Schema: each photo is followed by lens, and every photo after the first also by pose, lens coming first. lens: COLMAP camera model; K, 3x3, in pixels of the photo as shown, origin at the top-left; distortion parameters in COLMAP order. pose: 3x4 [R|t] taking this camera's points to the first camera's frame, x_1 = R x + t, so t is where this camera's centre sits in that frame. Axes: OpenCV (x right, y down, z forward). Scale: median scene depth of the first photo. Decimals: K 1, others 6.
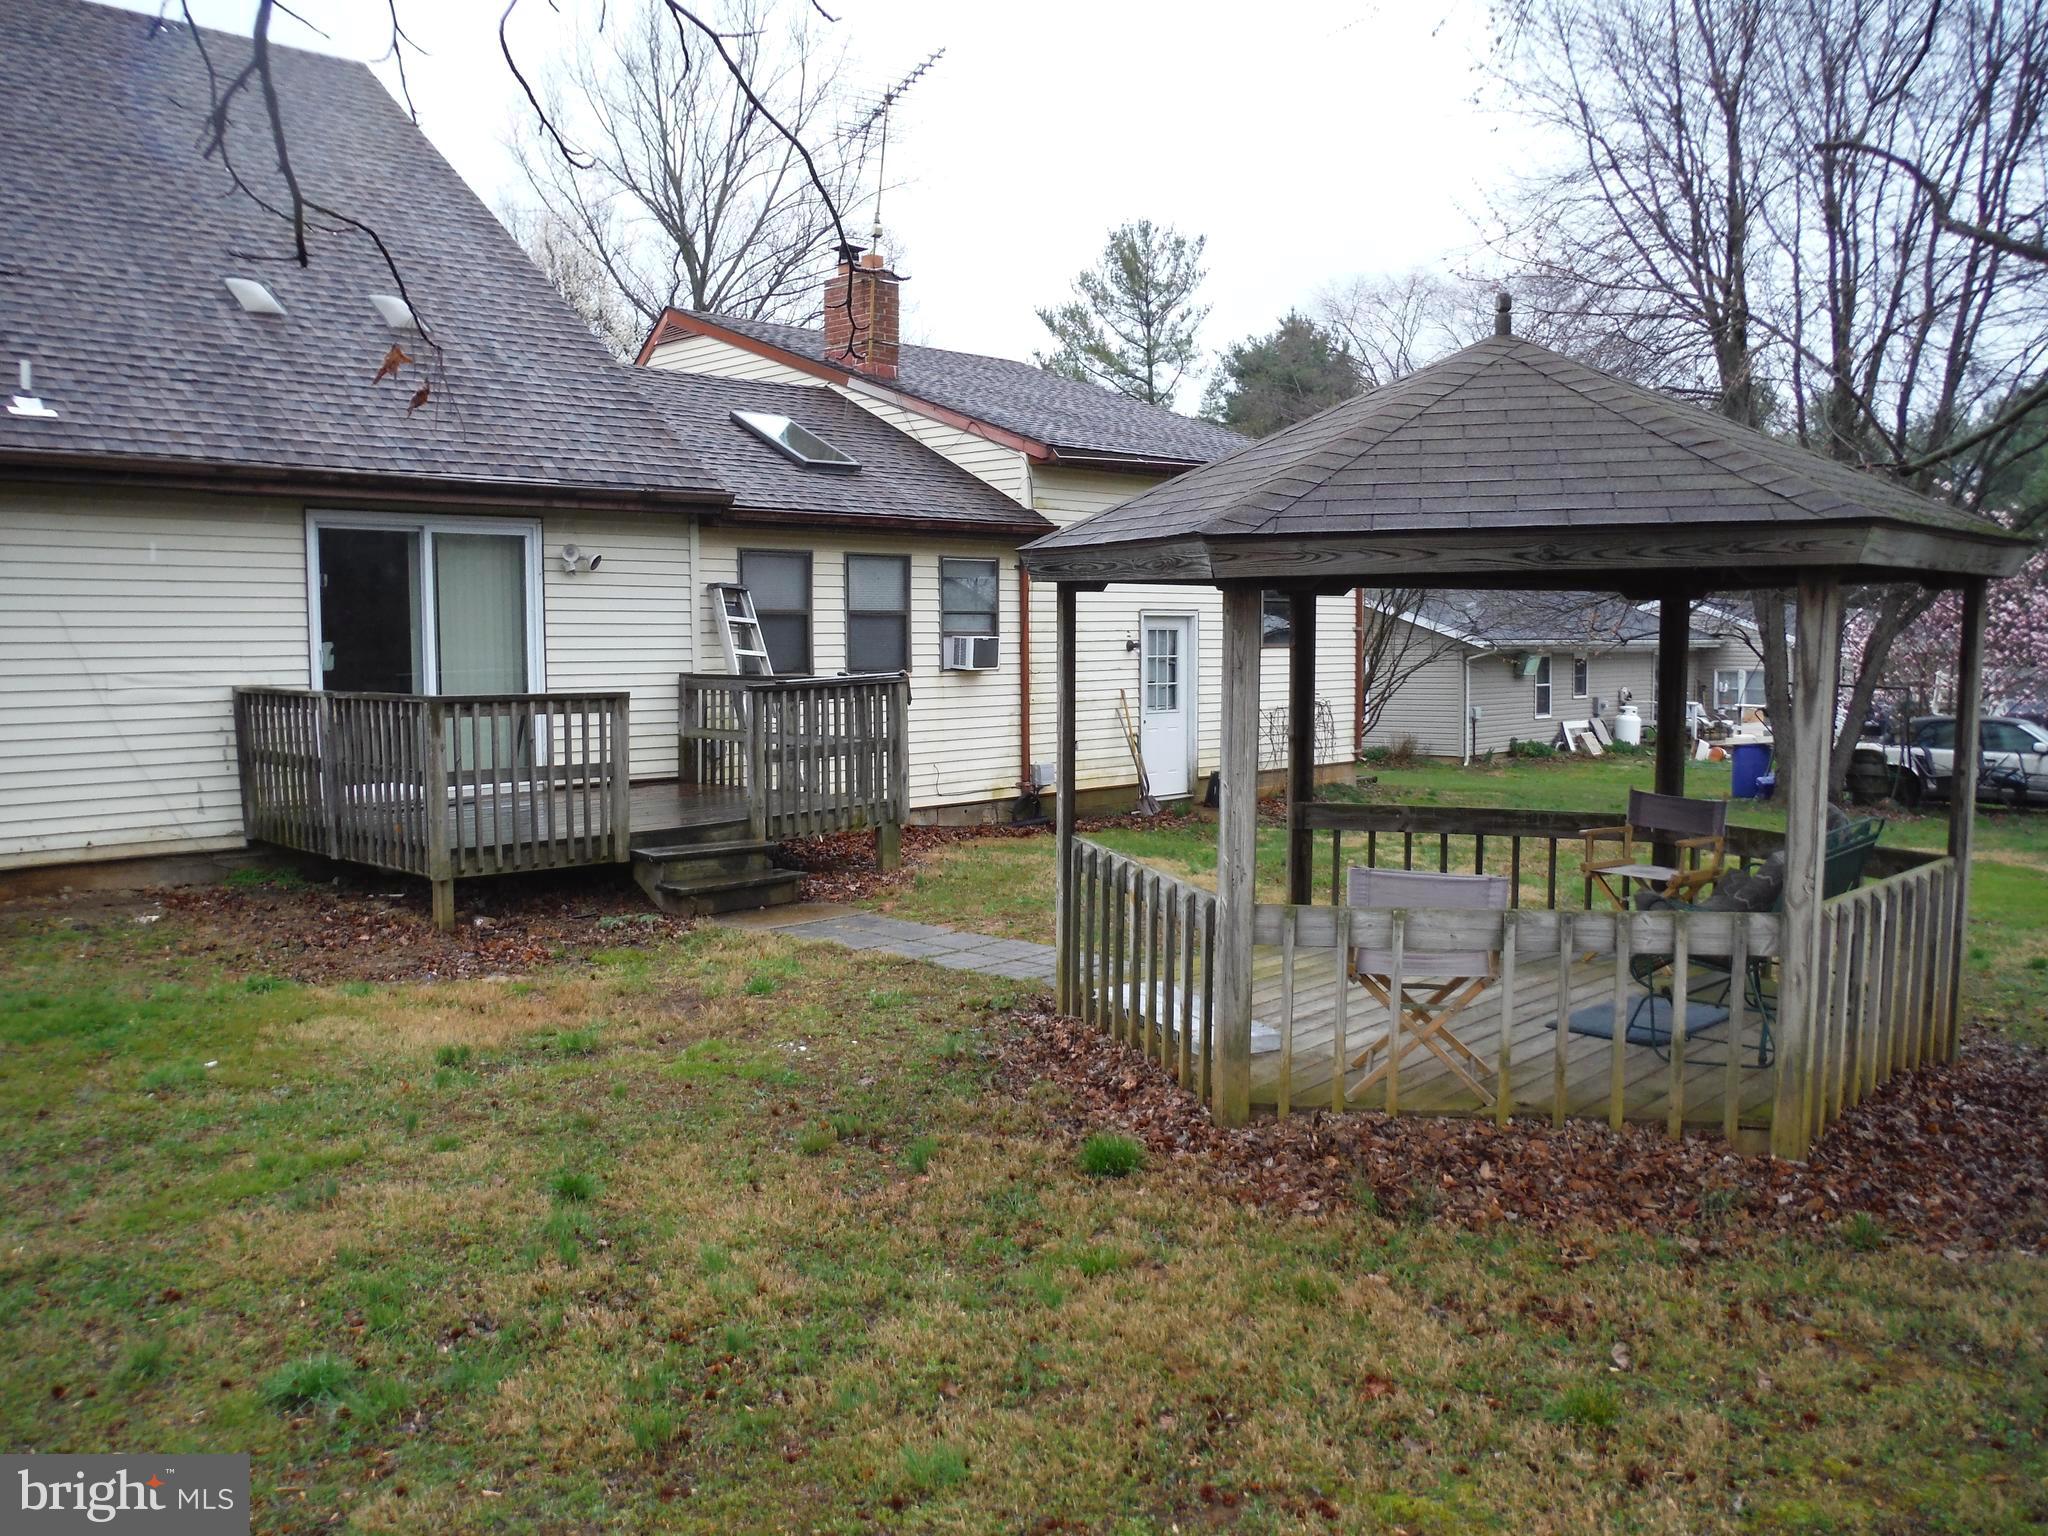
lens RADIAL K [[1720.7, 0, 1024.0], [0, 1720.7, 768.0], [0, 0, 1]] dist [-0.092914, 0.069390]
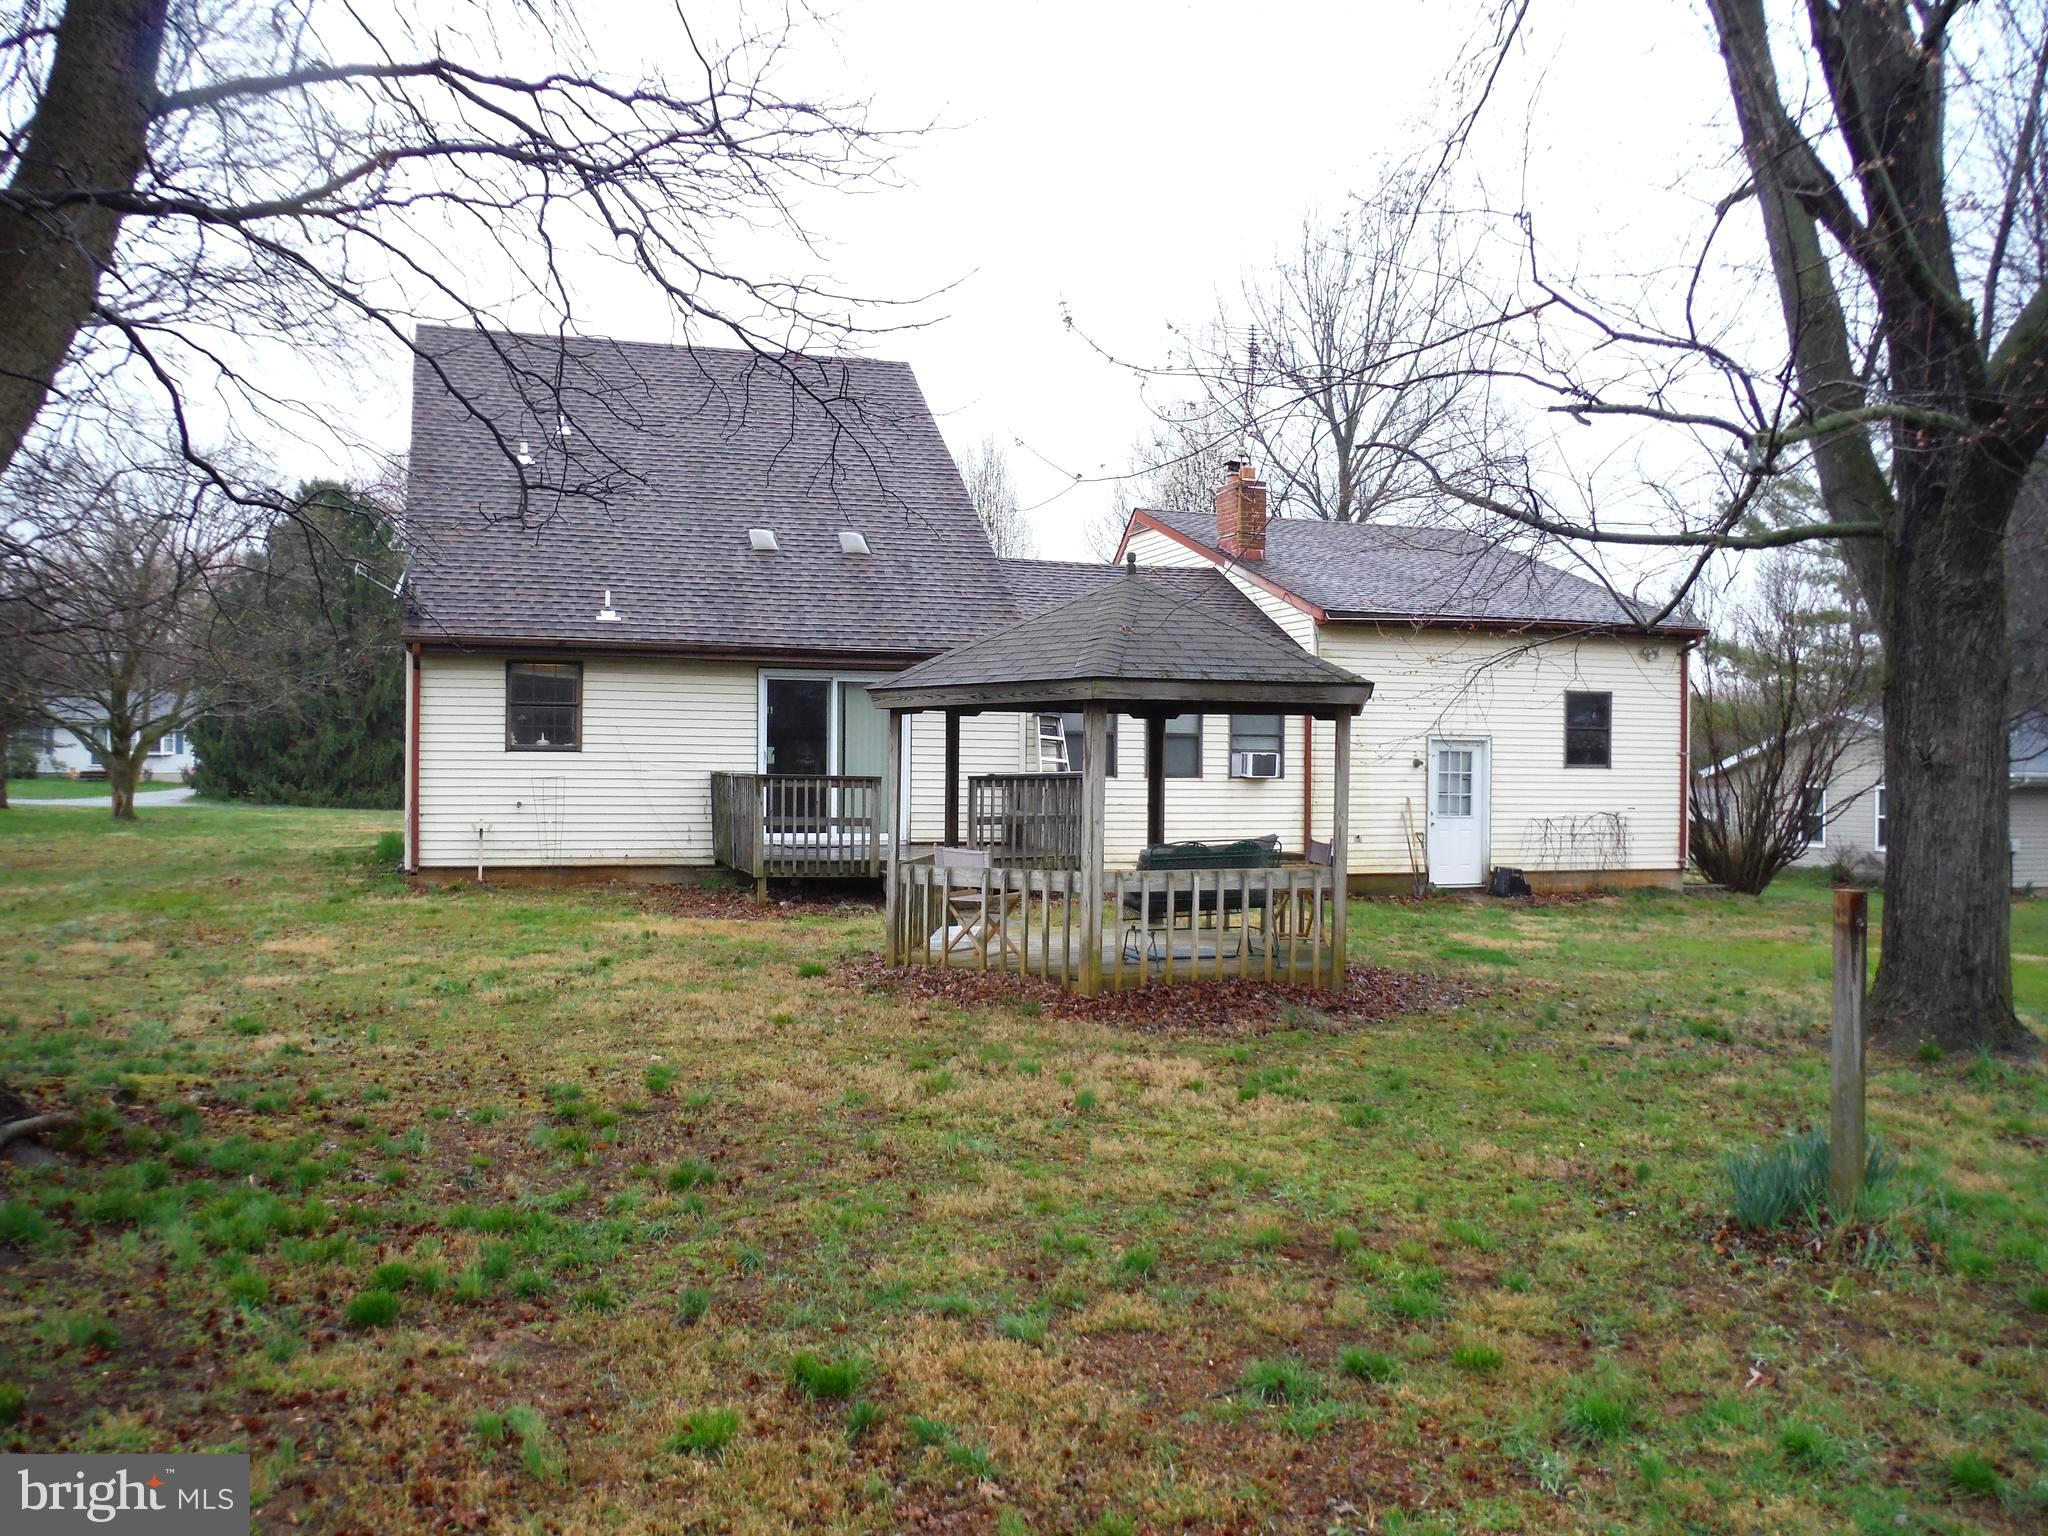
lens RADIAL K [[1720.7, 0, 1024.0], [0, 1720.7, 768.0], [0, 0, 1]] dist [-0.092914, 0.069390]
pose [[0.886089, 0.014576, -0.463286, 0.525316], [-0.049992, 0.996680, -0.064258, 0.038002], [0.460811, 0.080099, 0.883876, -0.336601]]
